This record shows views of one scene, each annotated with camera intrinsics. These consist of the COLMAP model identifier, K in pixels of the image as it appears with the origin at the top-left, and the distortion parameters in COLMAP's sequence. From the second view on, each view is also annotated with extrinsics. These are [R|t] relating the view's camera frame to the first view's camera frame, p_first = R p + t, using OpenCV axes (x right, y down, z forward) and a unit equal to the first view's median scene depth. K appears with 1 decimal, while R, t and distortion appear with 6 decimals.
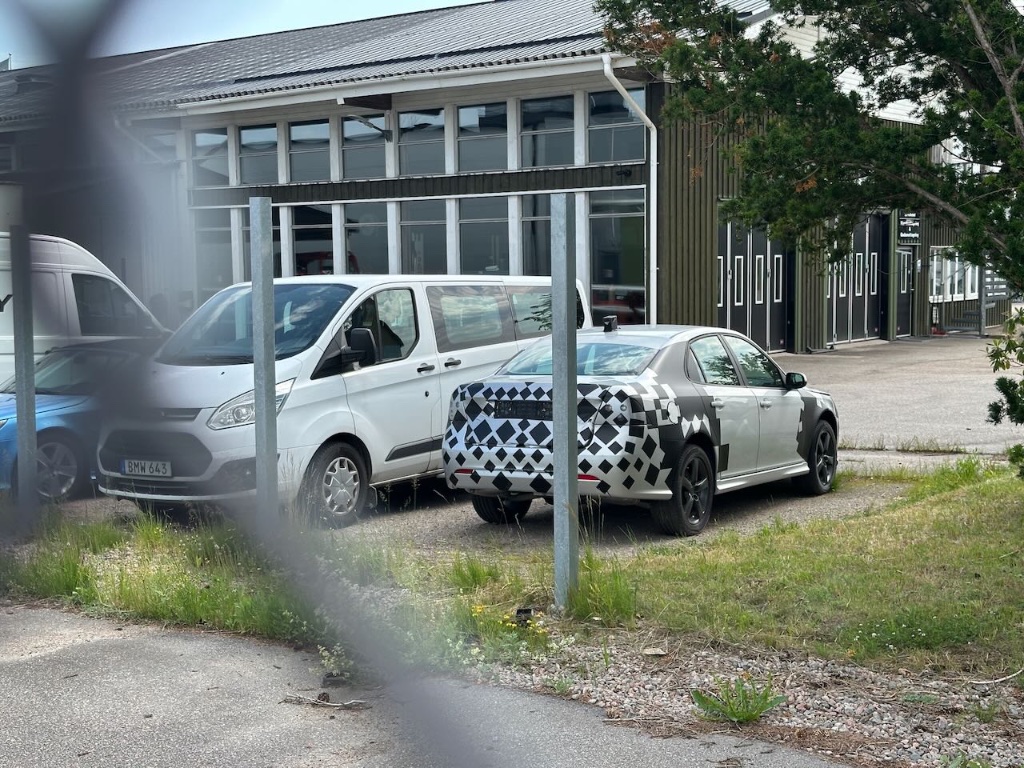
lens RADIAL K [[1422.8, 0, 512.2], [0, 1422.8, 384.0], [0, 0, 1]] dist [0.020217, 0.000000]
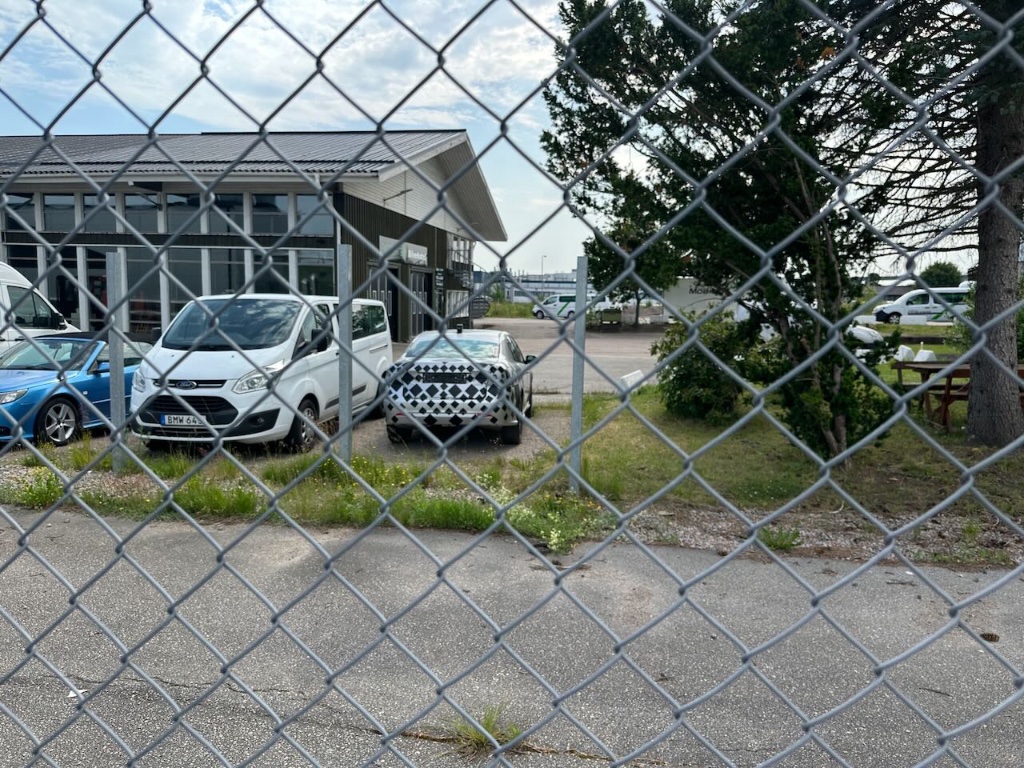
lens RADIAL K [[723.5, 0, 512.3], [0, 723.5, 388.5], [0, 0, 1]] dist [-0.003884, -0.012546]
pose [[0.887740, -0.024076, 0.459715, -0.317914], [0.002565, 0.998875, 0.047360, -0.010239], [-0.460338, -0.040864, 0.886803, 0.176874]]
